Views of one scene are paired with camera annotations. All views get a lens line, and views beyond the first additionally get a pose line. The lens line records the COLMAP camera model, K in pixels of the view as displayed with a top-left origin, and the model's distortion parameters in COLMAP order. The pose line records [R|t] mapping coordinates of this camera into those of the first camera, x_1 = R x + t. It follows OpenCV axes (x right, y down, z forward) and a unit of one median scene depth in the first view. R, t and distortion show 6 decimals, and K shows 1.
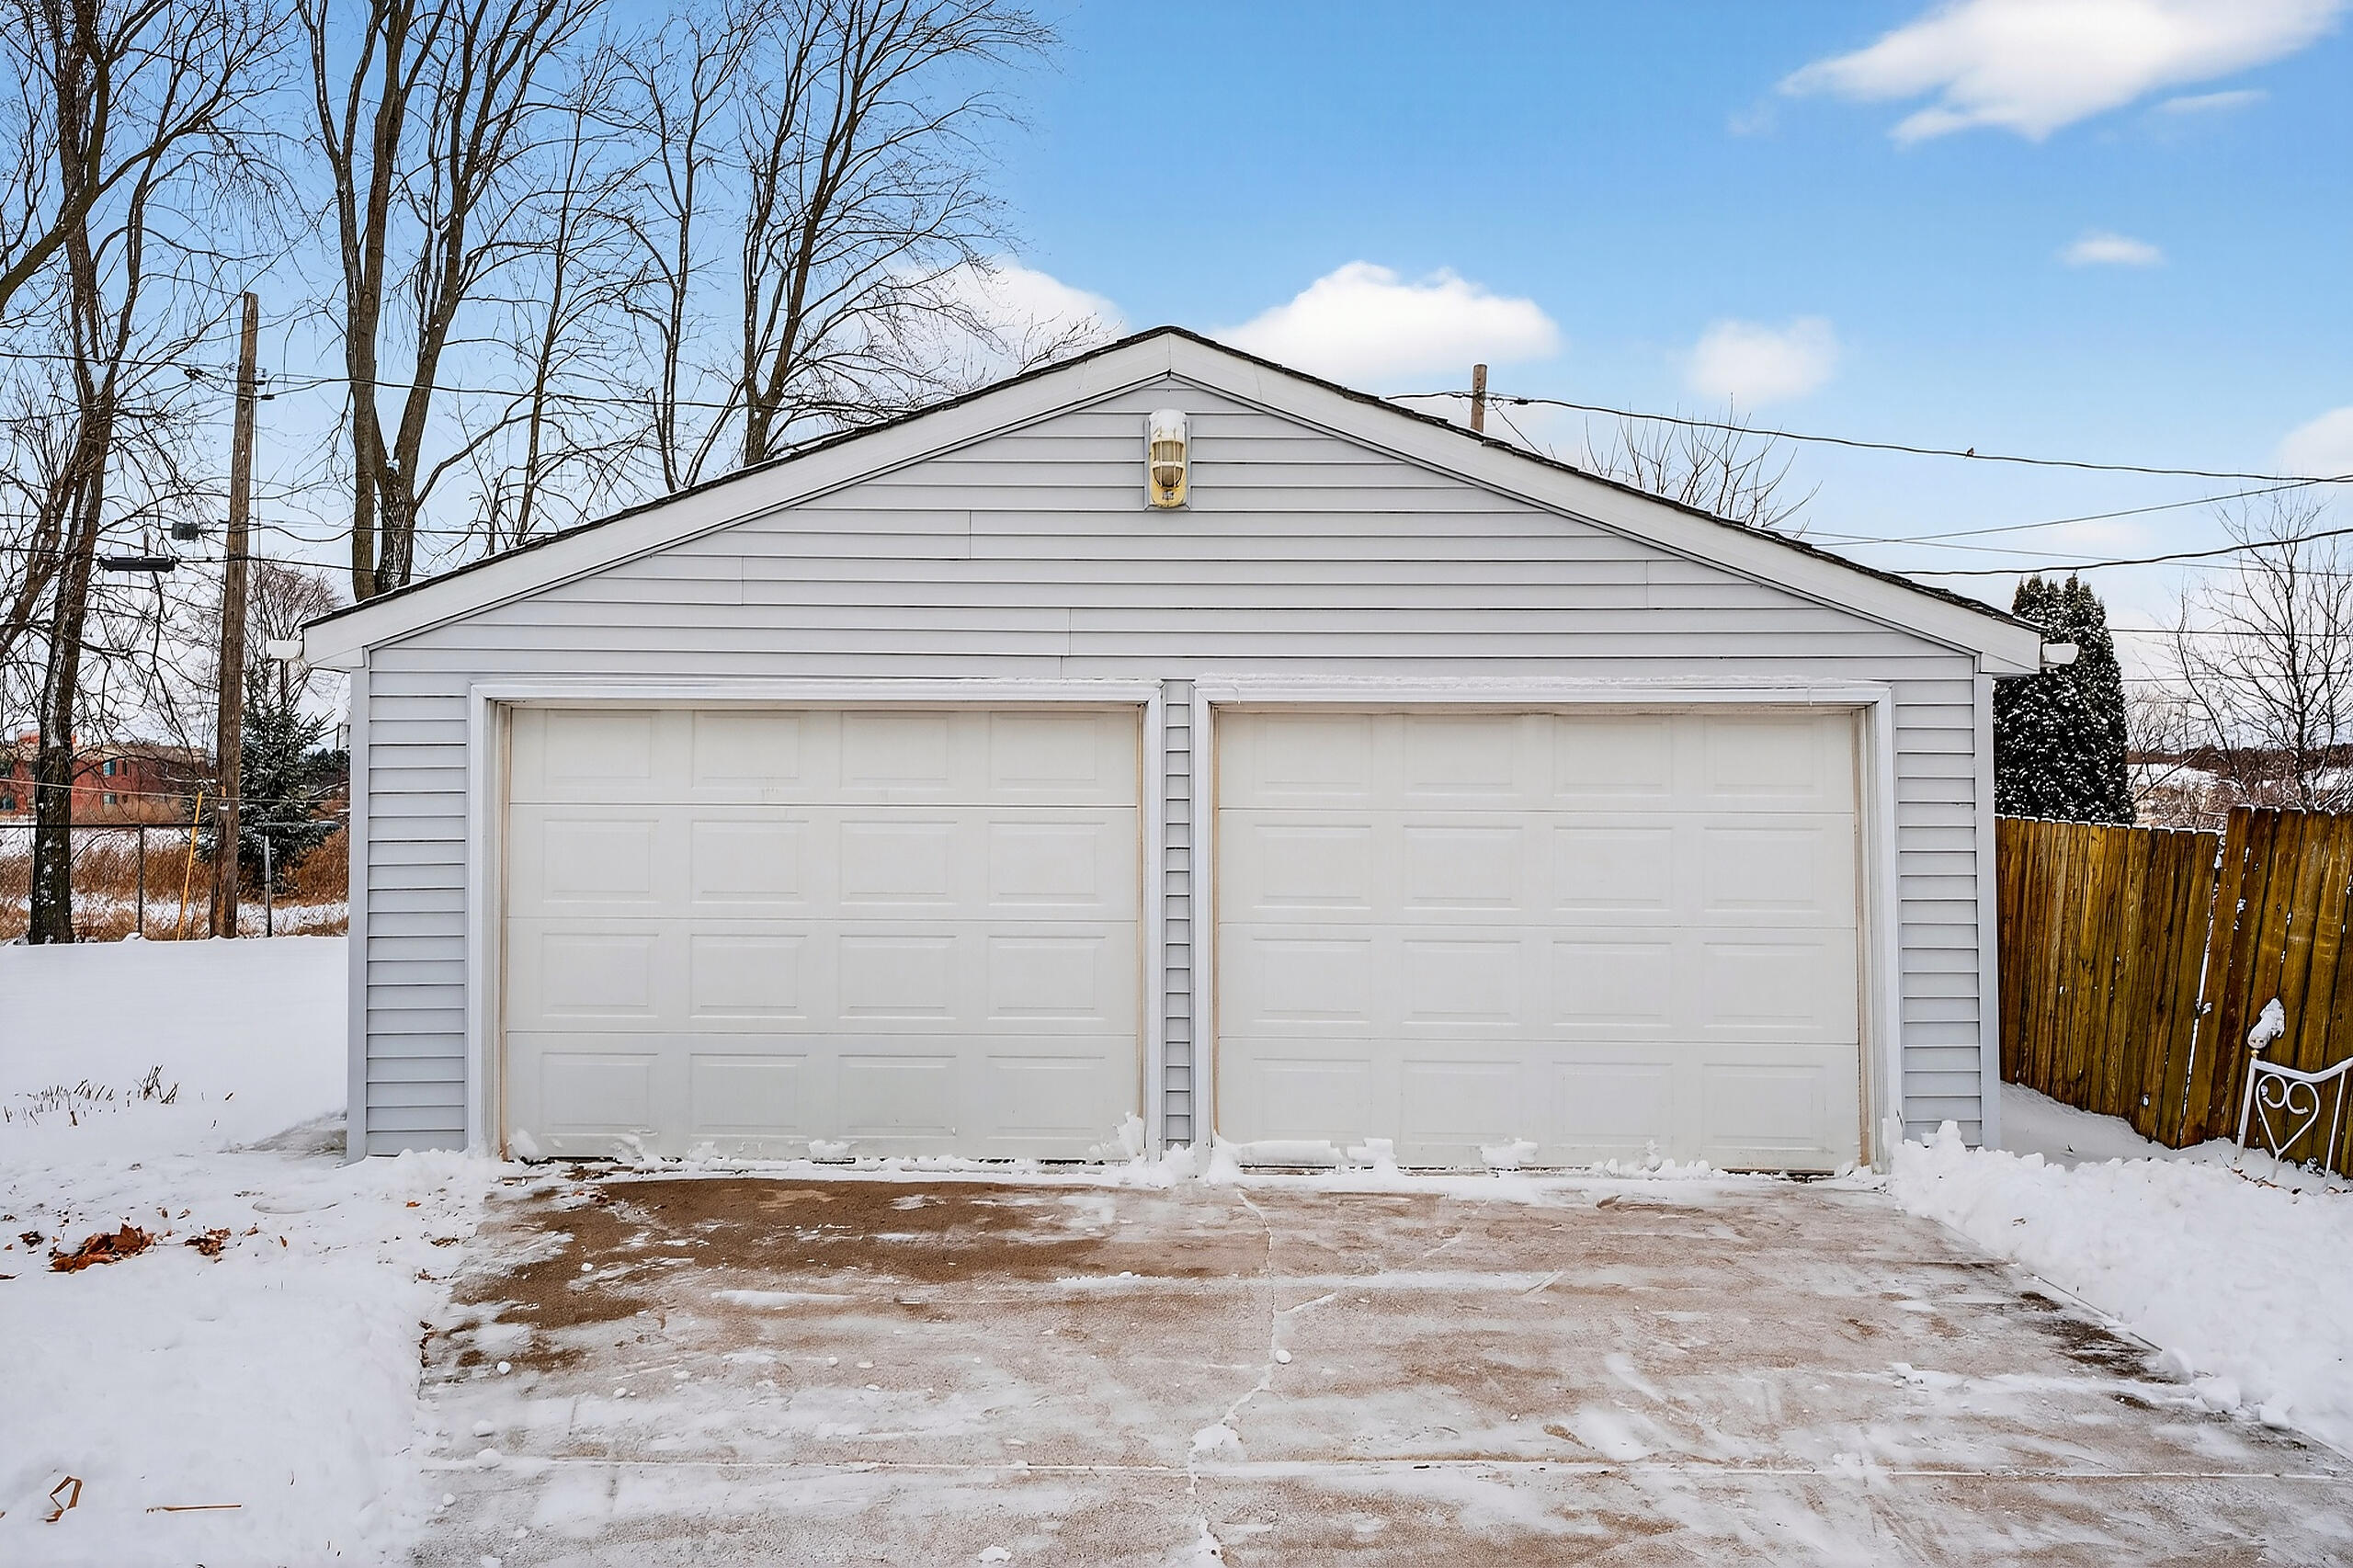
lens RADIAL K [[1310.6, 0, 1104.0], [0, 1310.6, 785.2], [0, 0, 1]] dist [-0.002893, -0.001412]
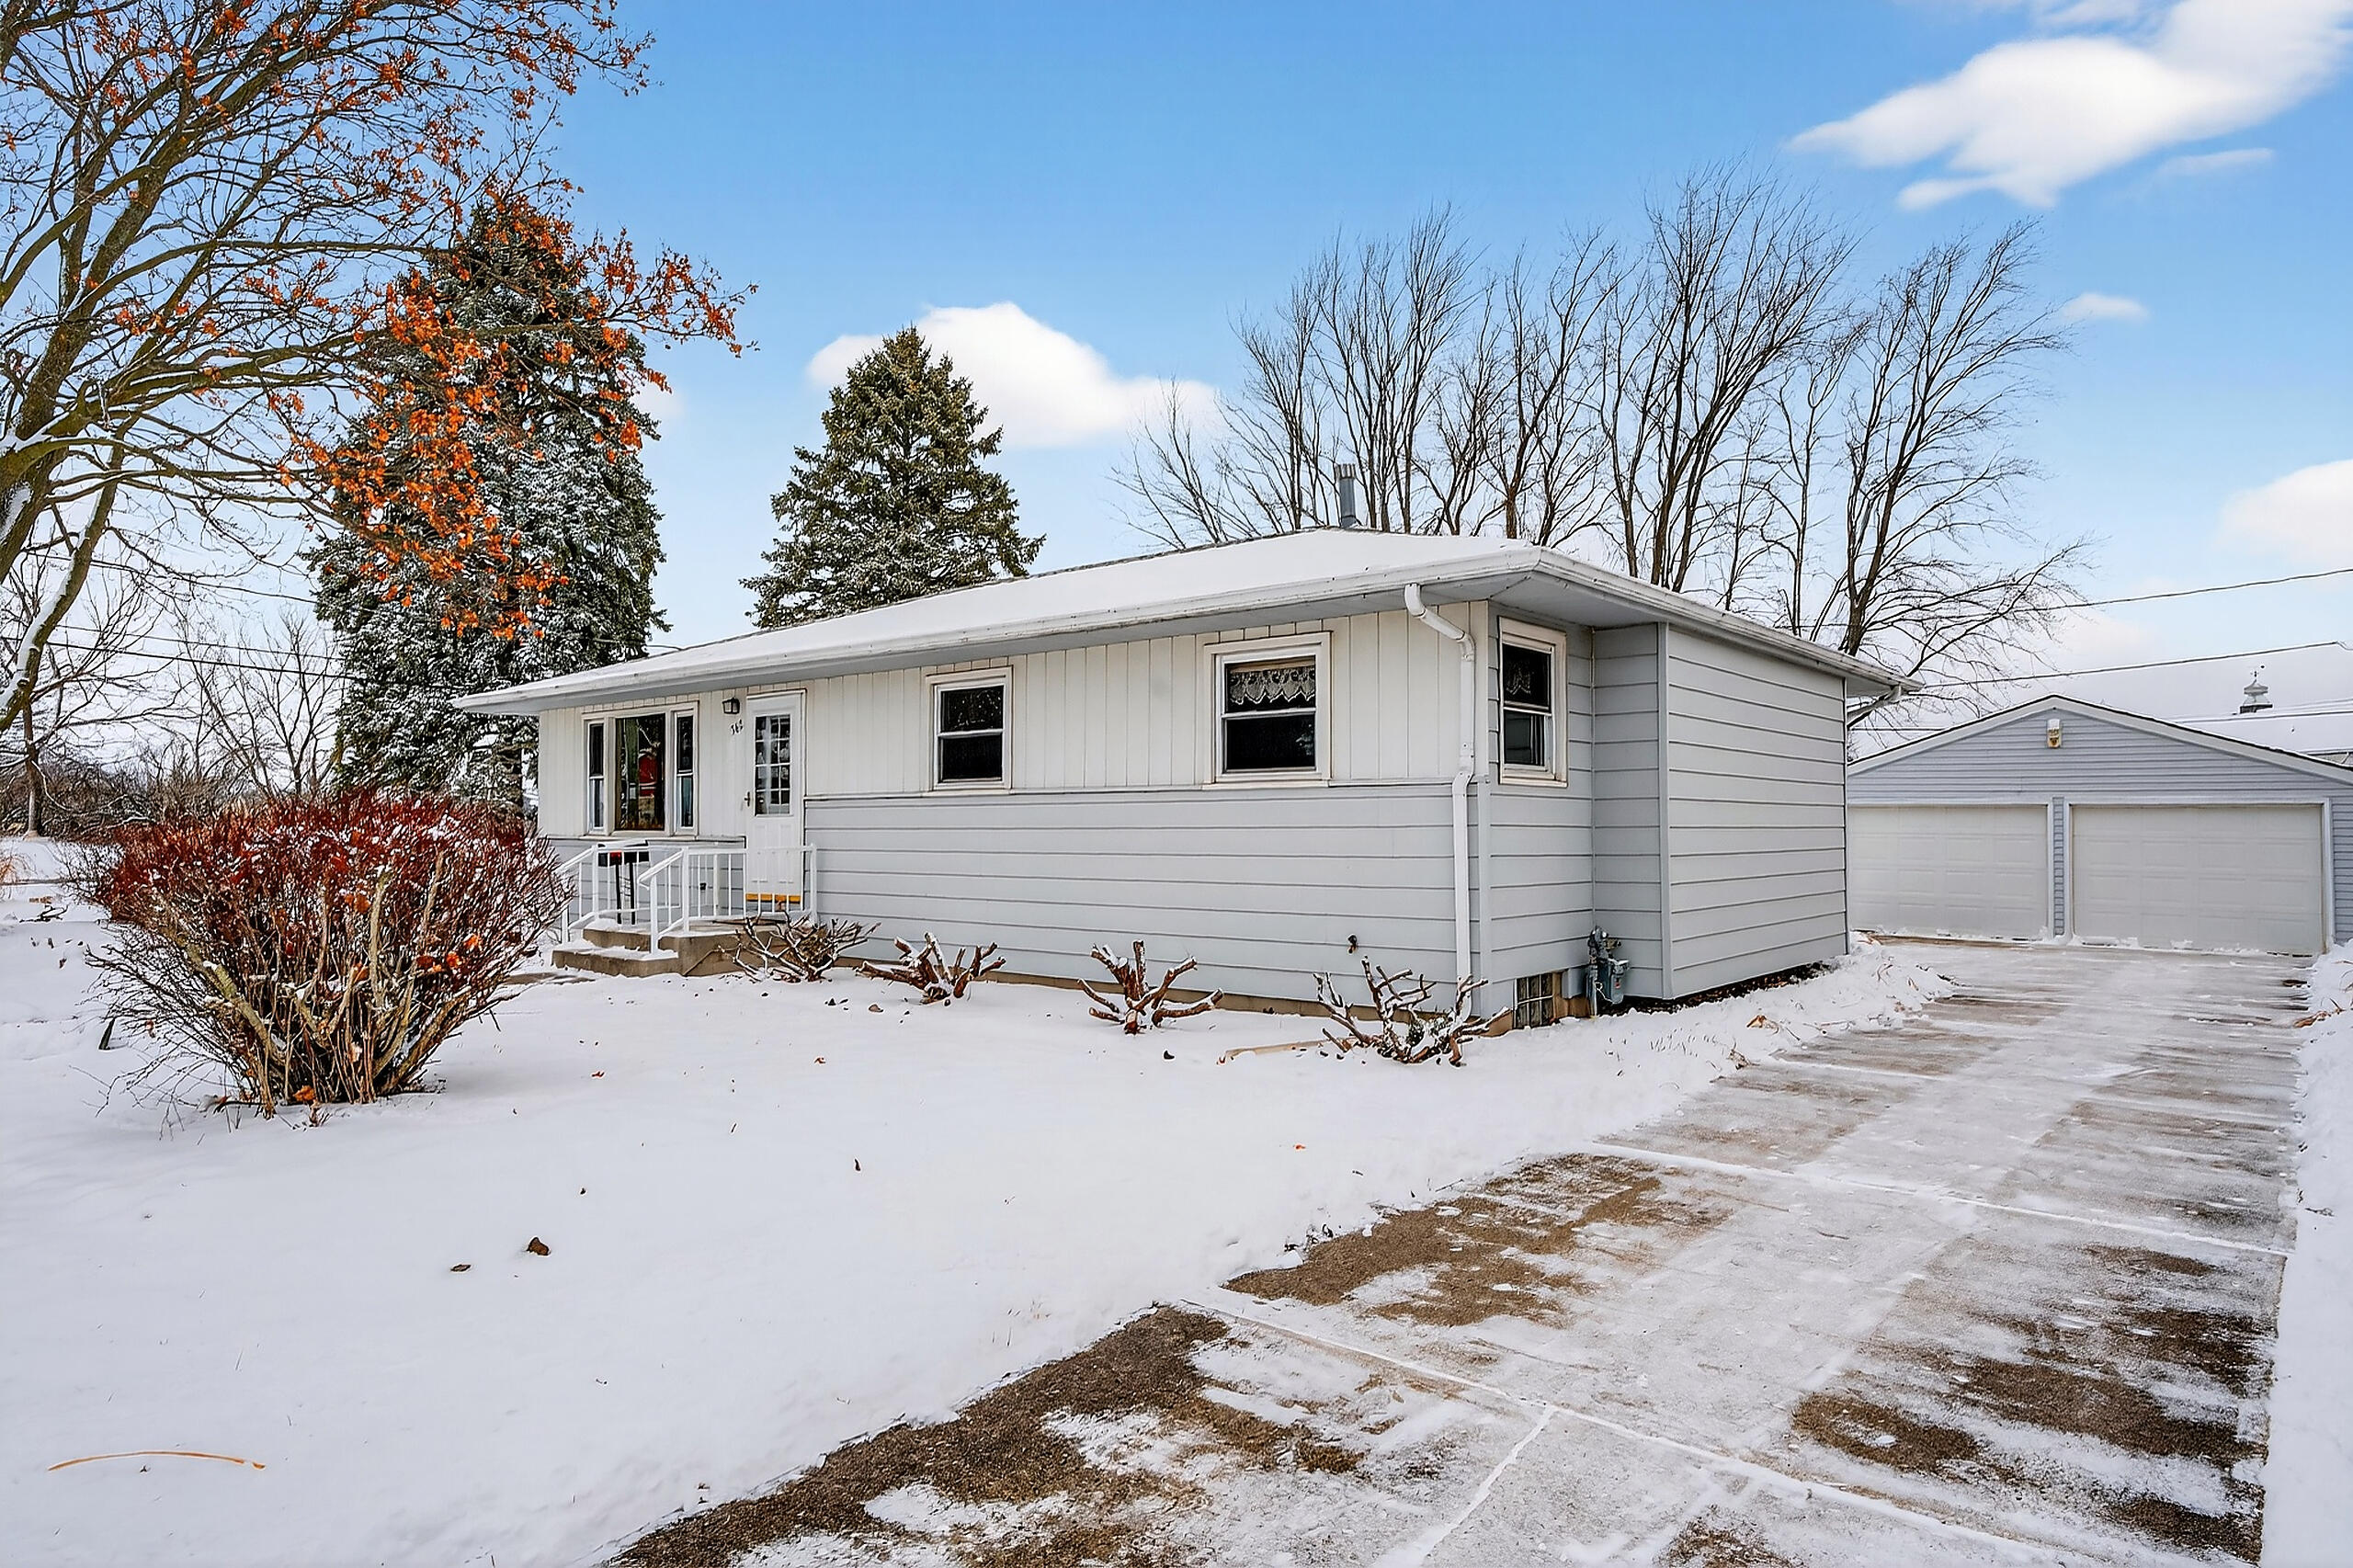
lens RADIAL K [[1310.6, 0, 1104.0], [0, 1310.6, 785.2], [0, 0, 1]] dist [-0.002893, -0.001412]
pose [[0.746790, -0.004711, -0.665043, 0.148240], [-0.014589, 0.999618, -0.023463, 0.000949], [0.664900, 0.027225, 0.746436, -1.018716]]
